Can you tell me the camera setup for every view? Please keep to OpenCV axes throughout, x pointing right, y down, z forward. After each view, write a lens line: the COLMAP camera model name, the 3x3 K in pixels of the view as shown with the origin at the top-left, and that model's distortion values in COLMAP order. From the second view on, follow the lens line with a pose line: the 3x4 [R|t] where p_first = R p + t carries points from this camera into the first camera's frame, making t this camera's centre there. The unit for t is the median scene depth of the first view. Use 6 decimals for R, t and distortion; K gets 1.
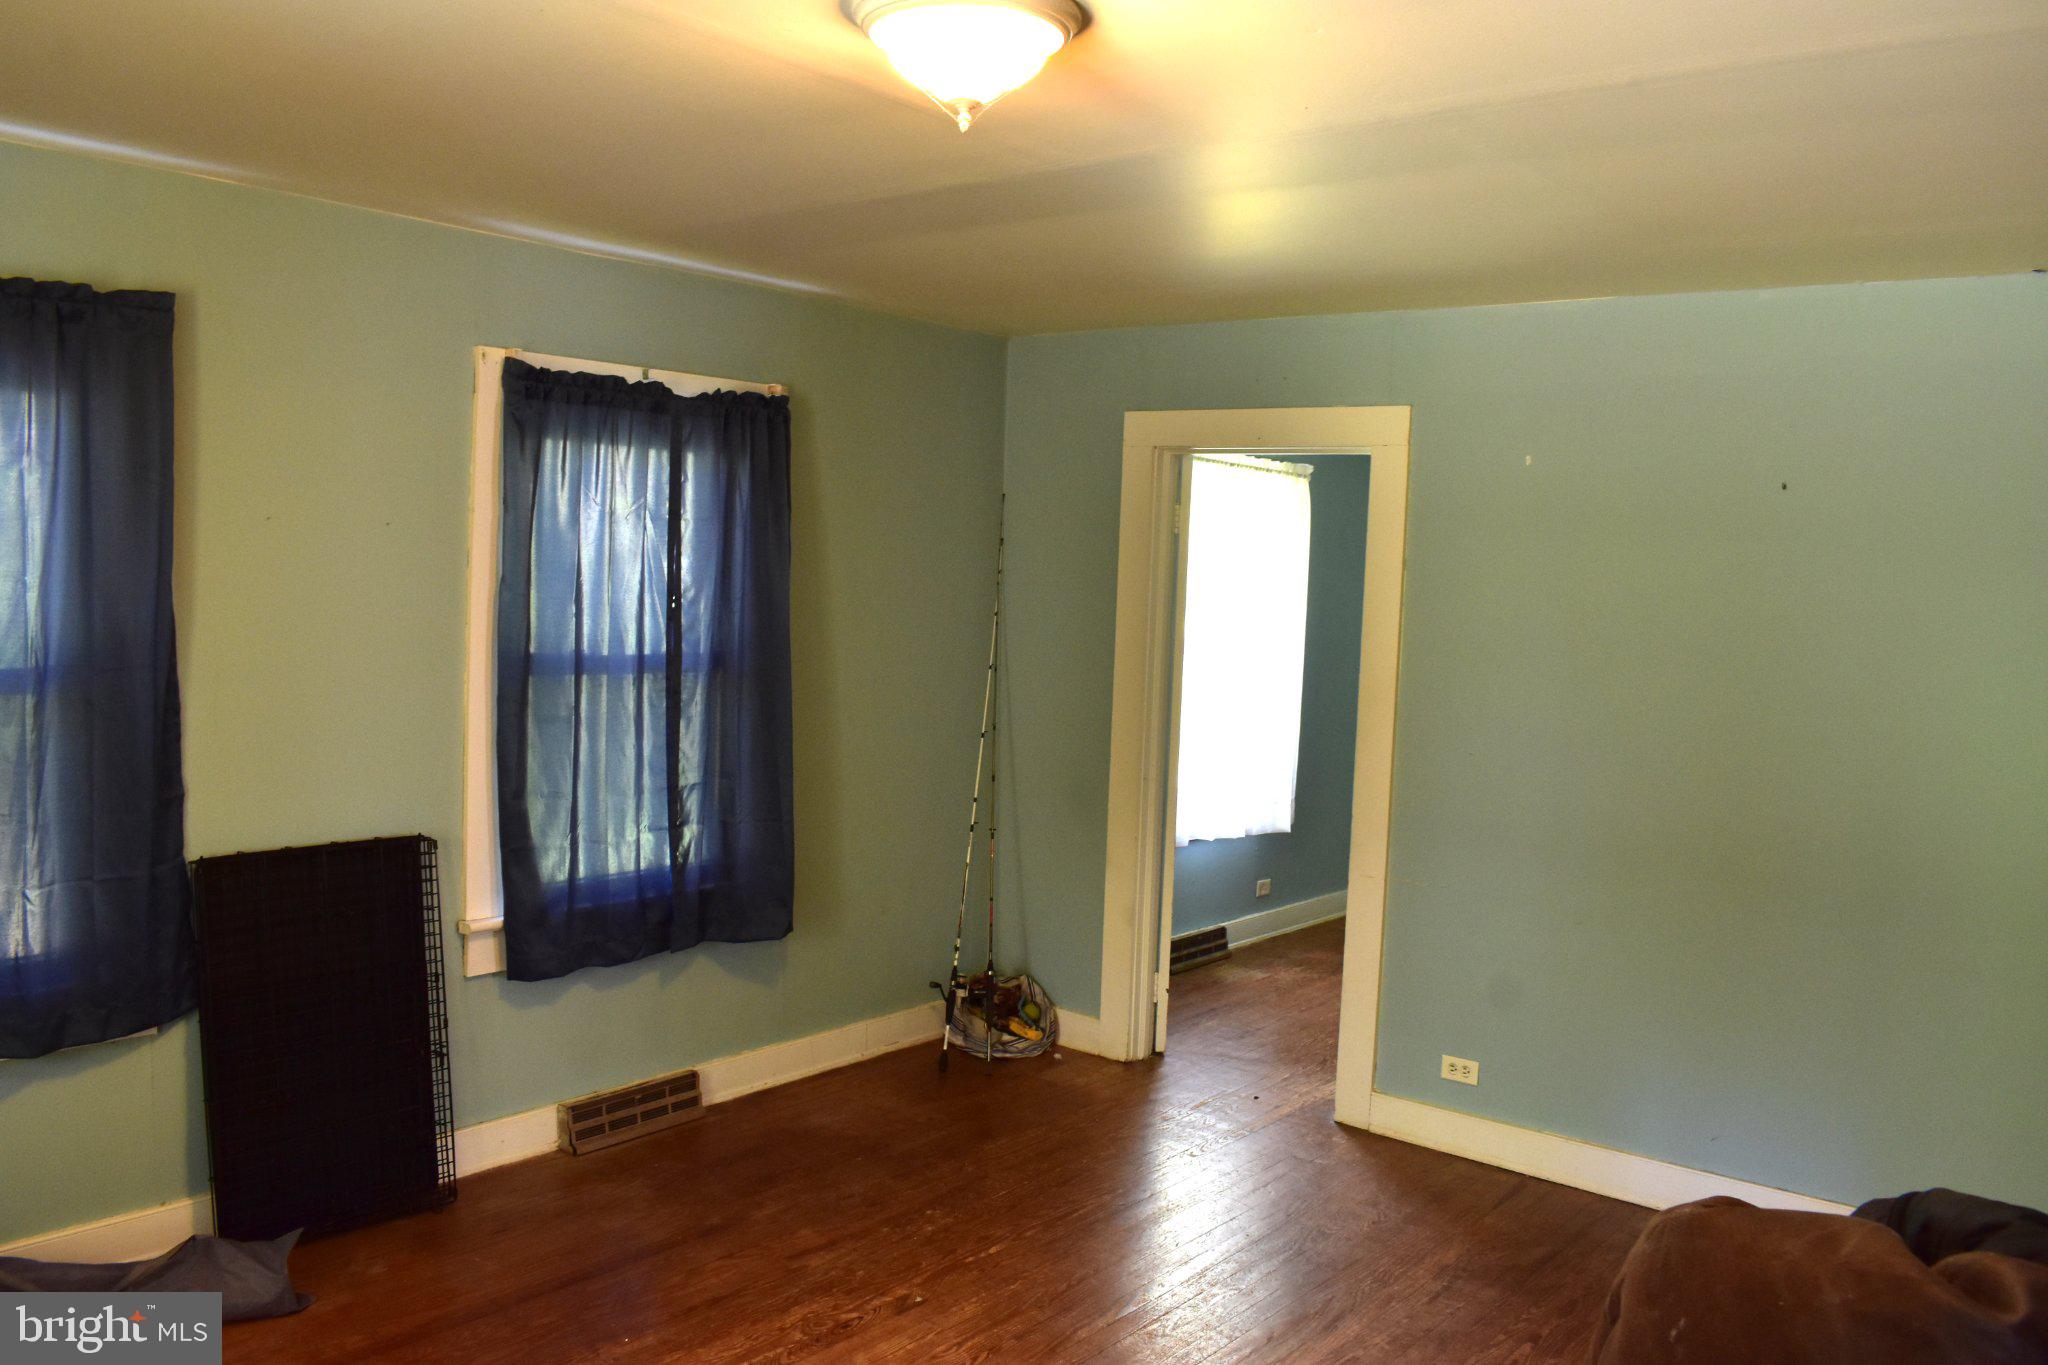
lens RADIAL K [[1593.3, 0, 1024.0], [0, 1593.3, 682.5], [0, 0, 1]] dist [-0.091179, 0.003954]
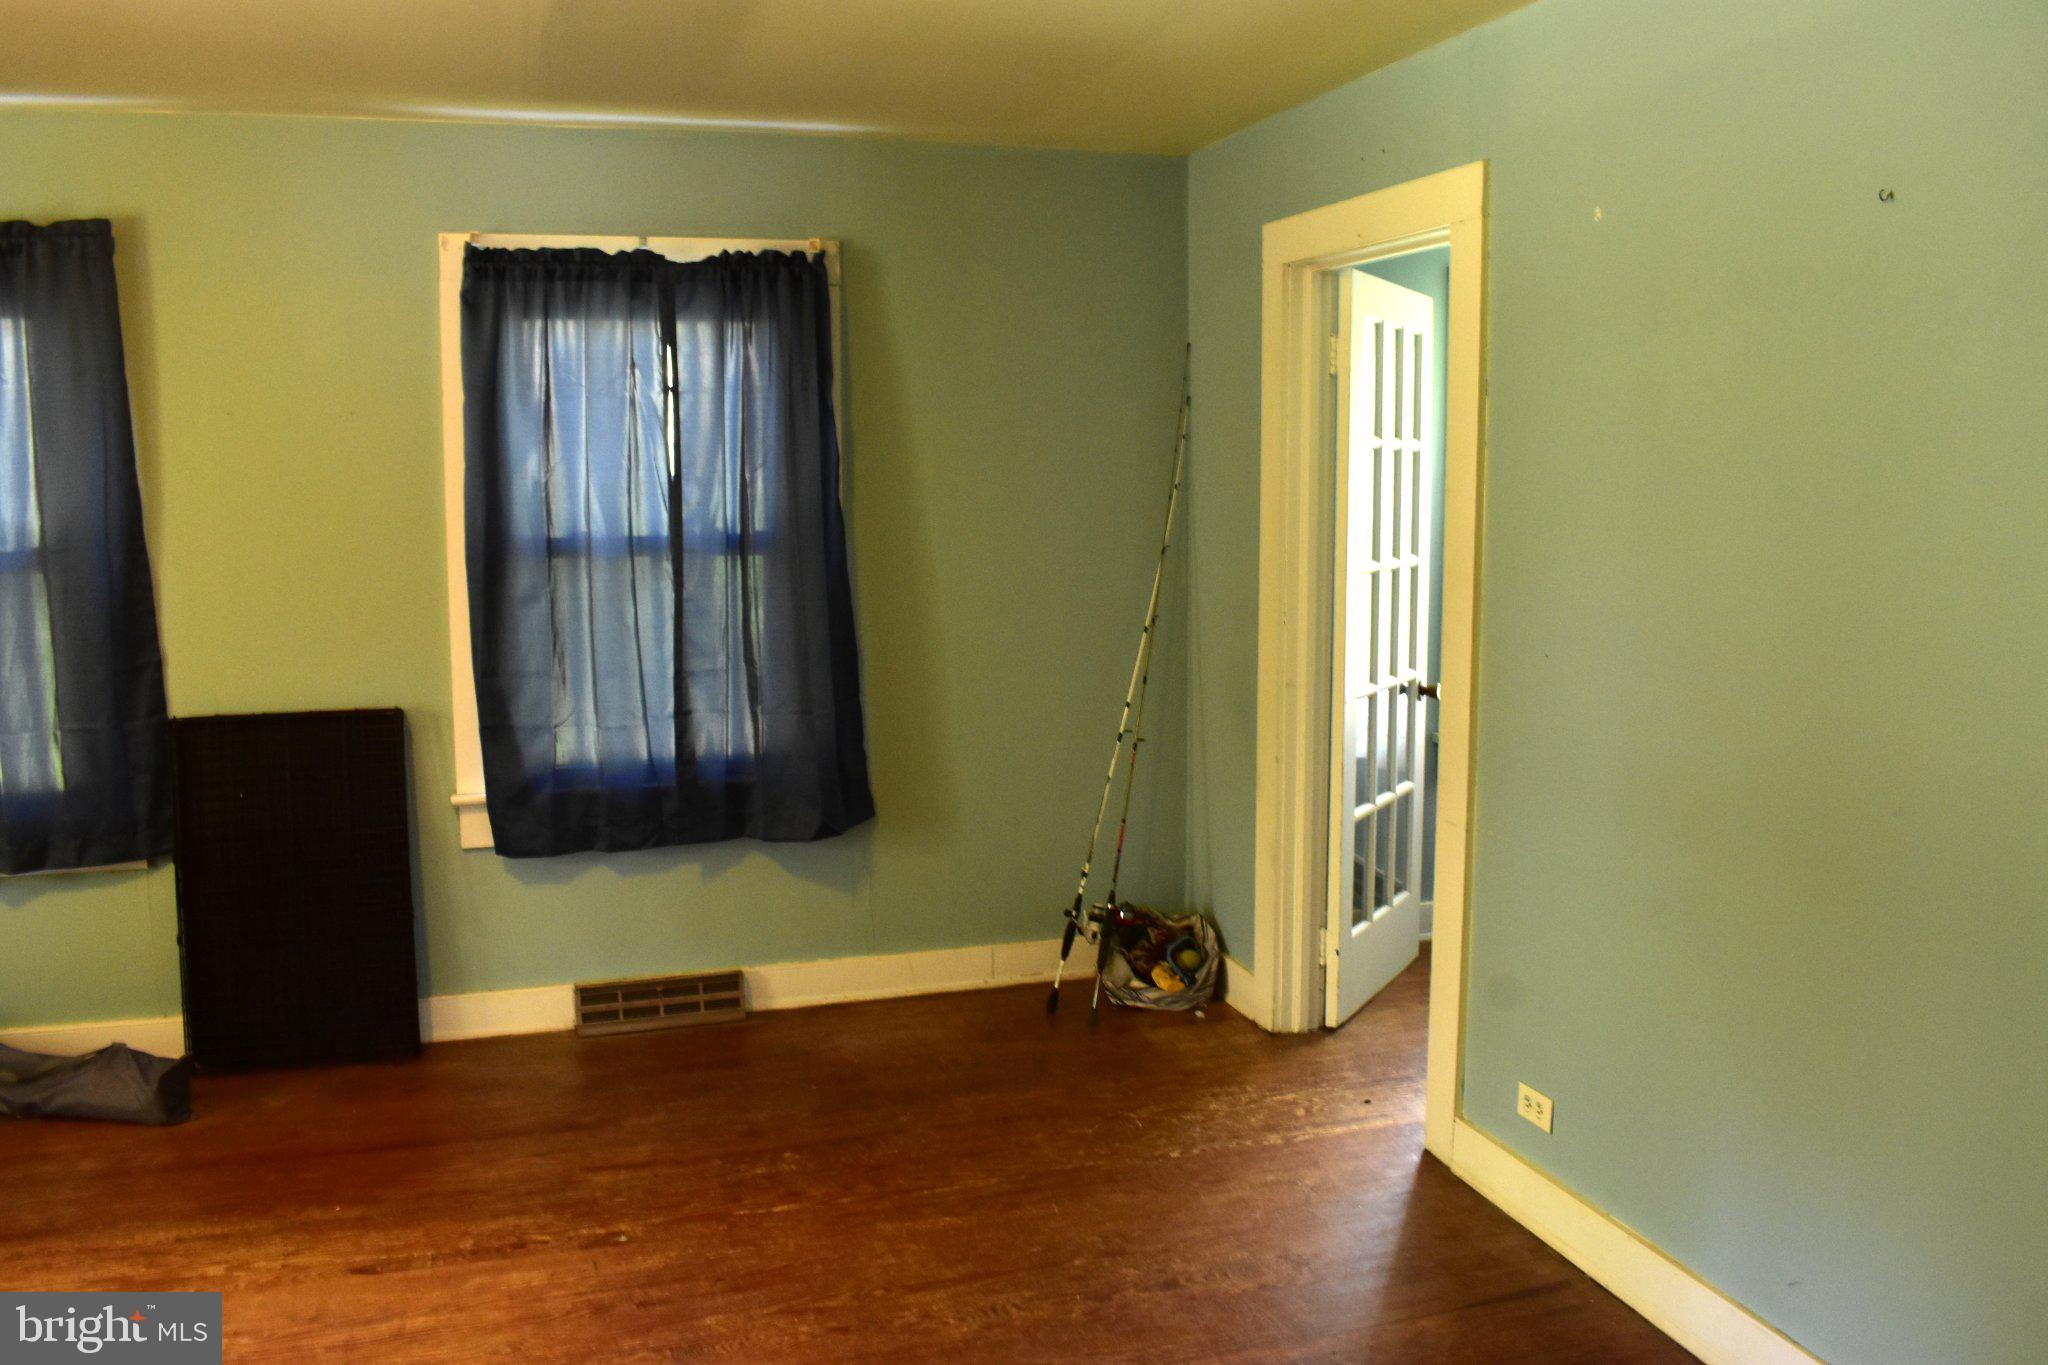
lens RADIAL K [[1603.0, 0, 1024.0], [0, 1603.0, 682.5], [0, 0, 1]] dist [-0.089834, 0.003525]
pose [[0.835593, 0.028112, -0.548629, 0.488673], [-0.001479, 0.998801, 0.048926, 0.024294], [0.549346, -0.040070, 0.834633, 0.309357]]
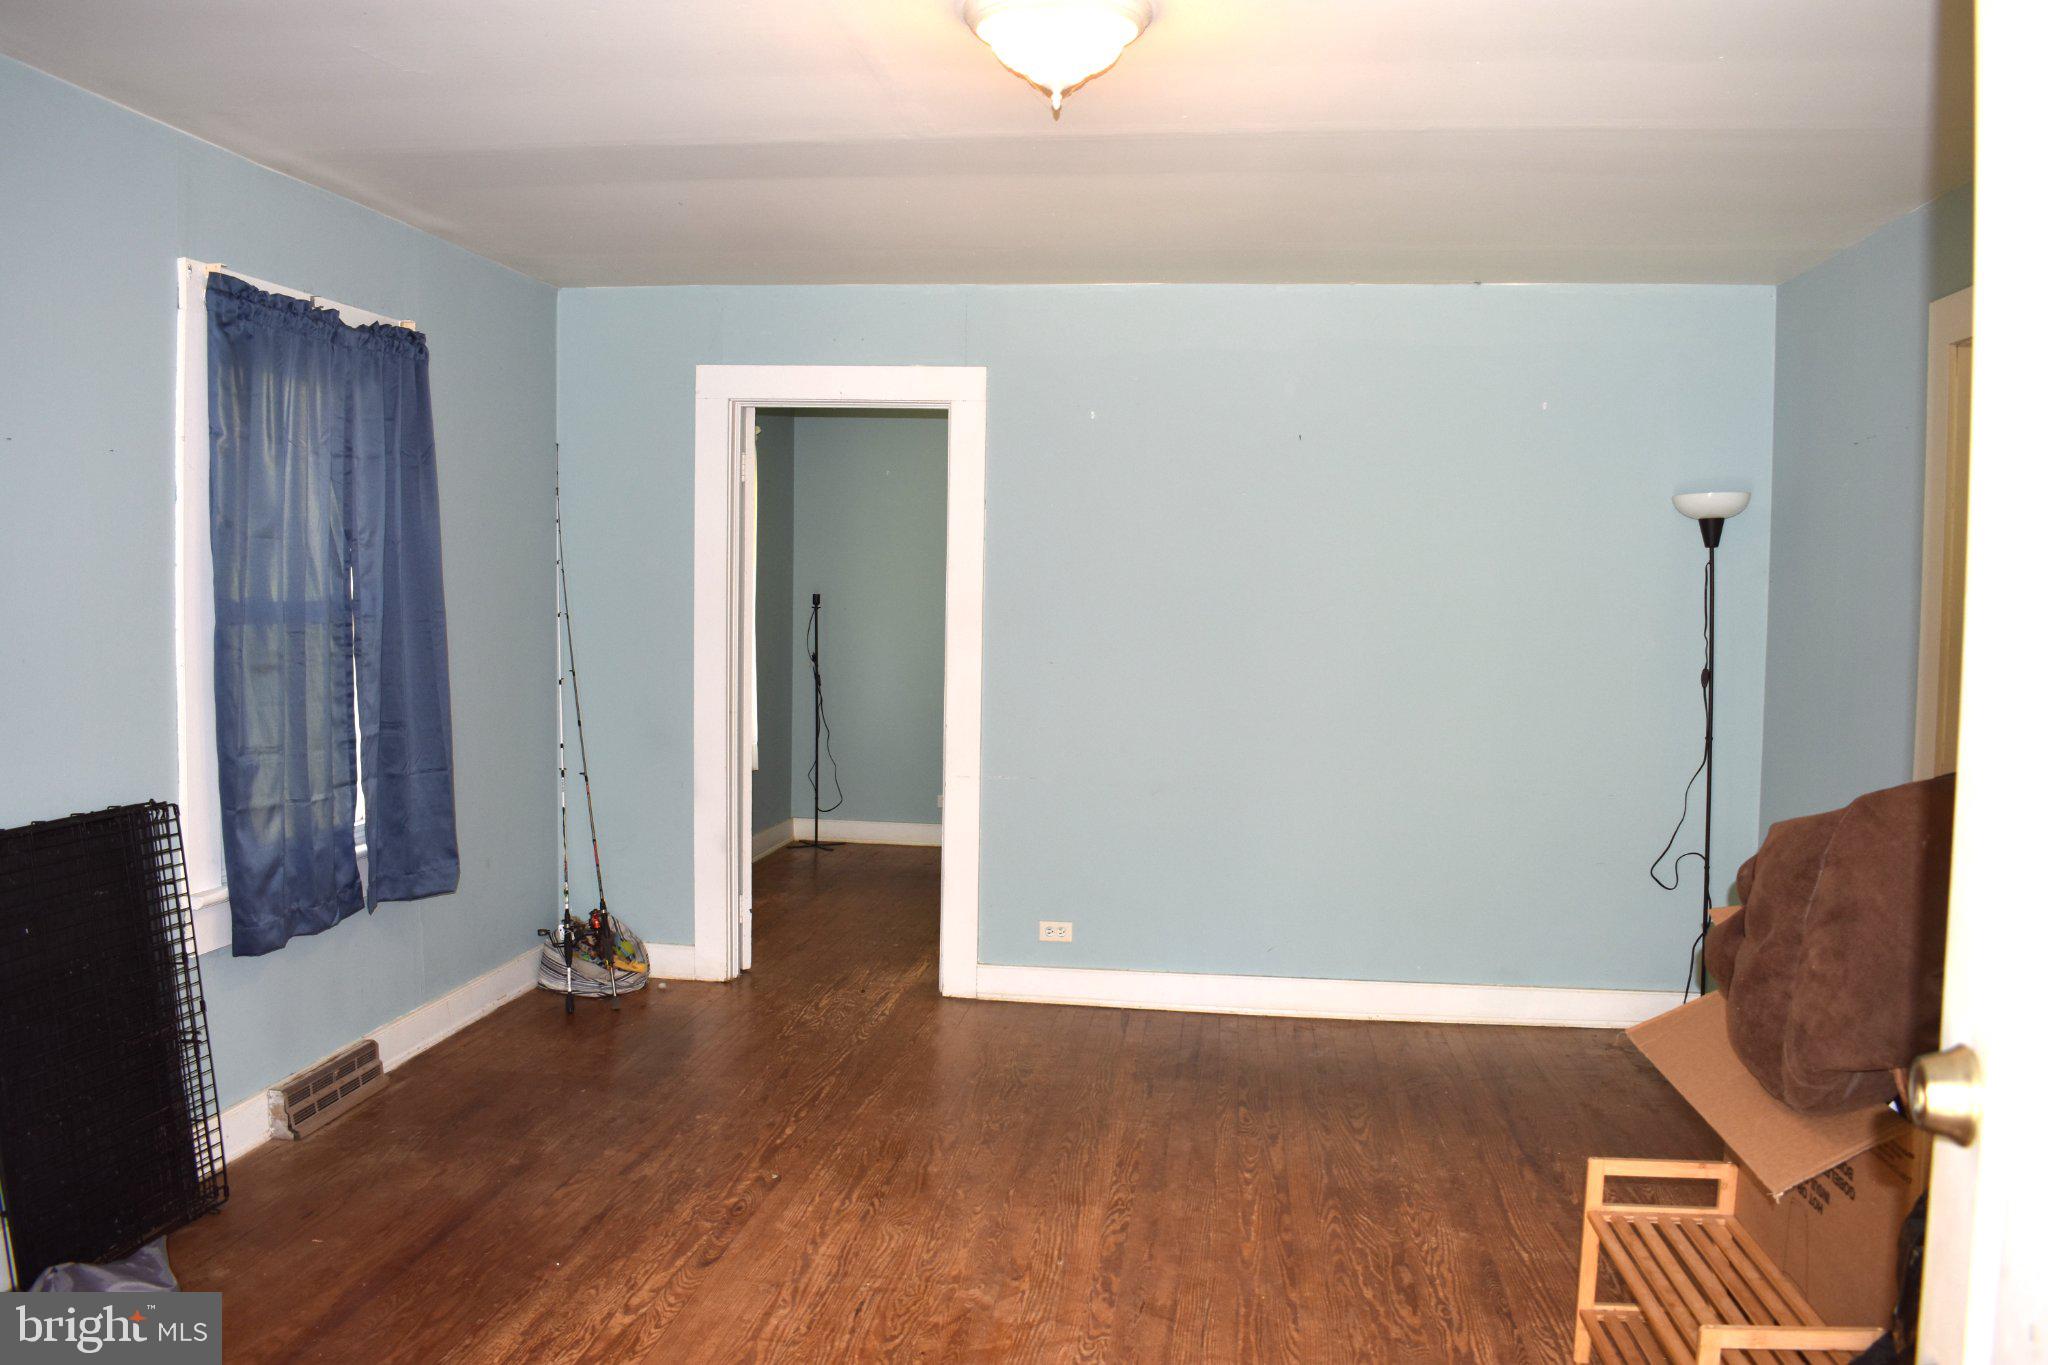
lens RADIAL K [[1603.0, 0, 1024.0], [0, 1603.0, 682.5], [0, 0, 1]] dist [-0.089834, 0.003525]
pose [[0.851632, -0.057600, 0.520965, -0.374718], [0.051944, 0.998325, 0.025466, 0.028980], [-0.521560, 0.005373, 0.853198, -0.013852]]
